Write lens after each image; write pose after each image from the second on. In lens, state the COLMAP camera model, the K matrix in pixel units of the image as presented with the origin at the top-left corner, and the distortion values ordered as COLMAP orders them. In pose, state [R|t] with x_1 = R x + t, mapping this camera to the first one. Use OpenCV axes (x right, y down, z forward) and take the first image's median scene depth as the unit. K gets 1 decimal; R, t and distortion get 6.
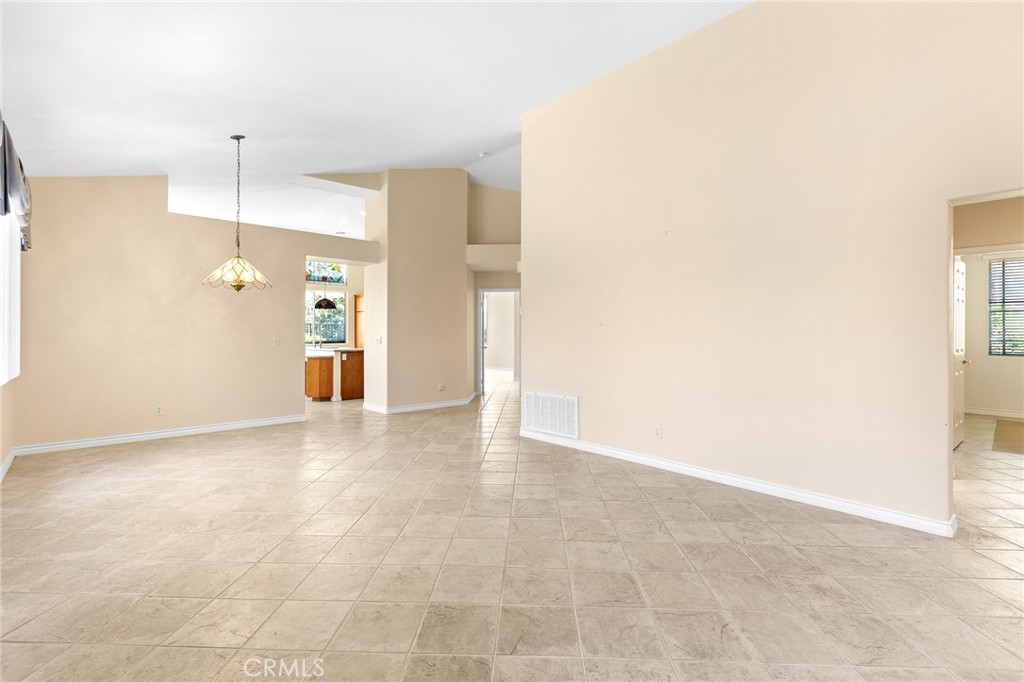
lens RADIAL K [[462.1, 0, 519.2], [0, 462.1, 337.0], [0, 0, 1]] dist [0.002455, 0.000799]
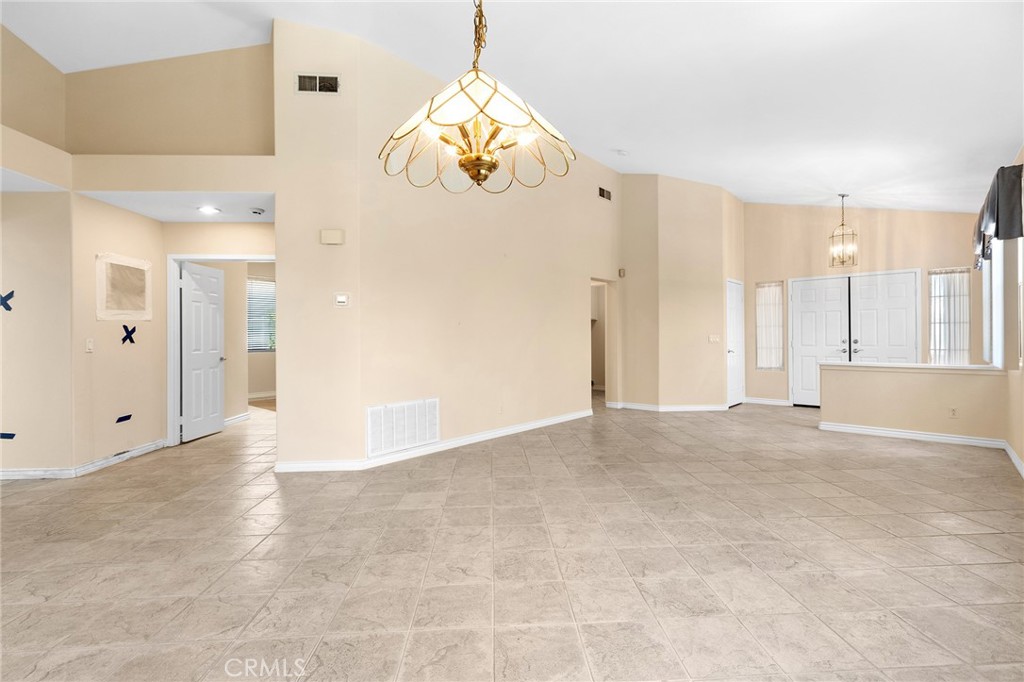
lens RADIAL K [[462.1, 0, 519.2], [0, 462.1, 337.0], [0, 0, 1]] dist [0.002455, 0.000799]
pose [[-0.088817, -0.002347, 0.996045, -1.228181], [0.015613, 0.999871, 0.003748, 0.005471], [-0.995926, 0.015884, -0.088769, 1.331536]]
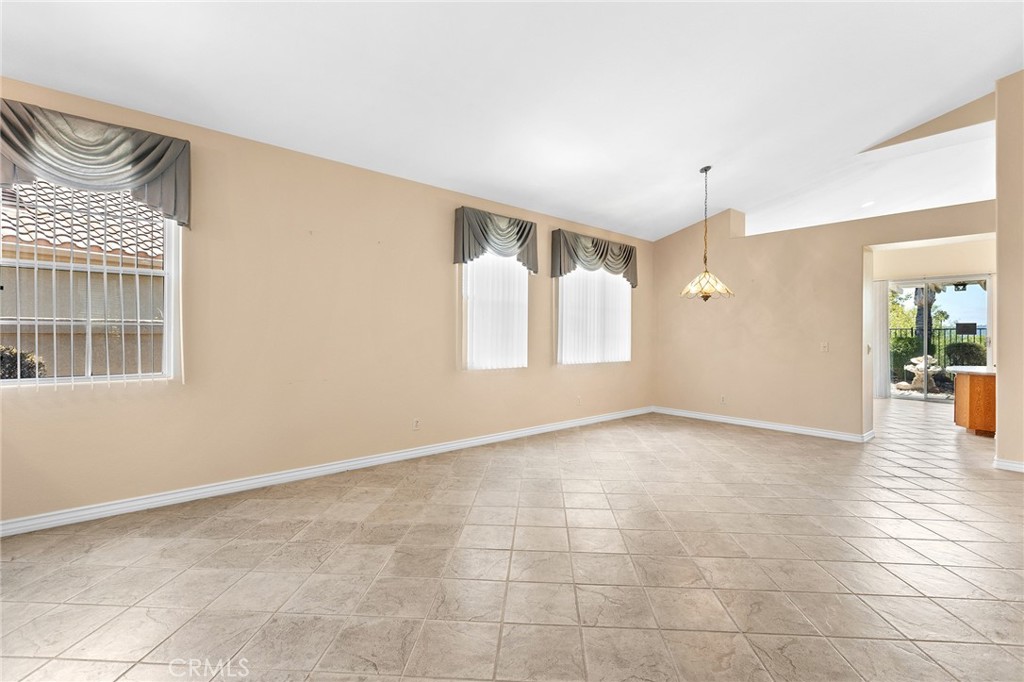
lens RADIAL K [[465.7, 0, 520.4], [0, 465.7, 339.7], [0, 0, 1]] dist [0.016693, 0.000072]
pose [[-0.016323, 0.010026, -0.999817, 0.761527], [-0.018674, 0.999772, 0.010330, -0.007383], [0.999692, 0.018839, -0.016132, 0.732803]]
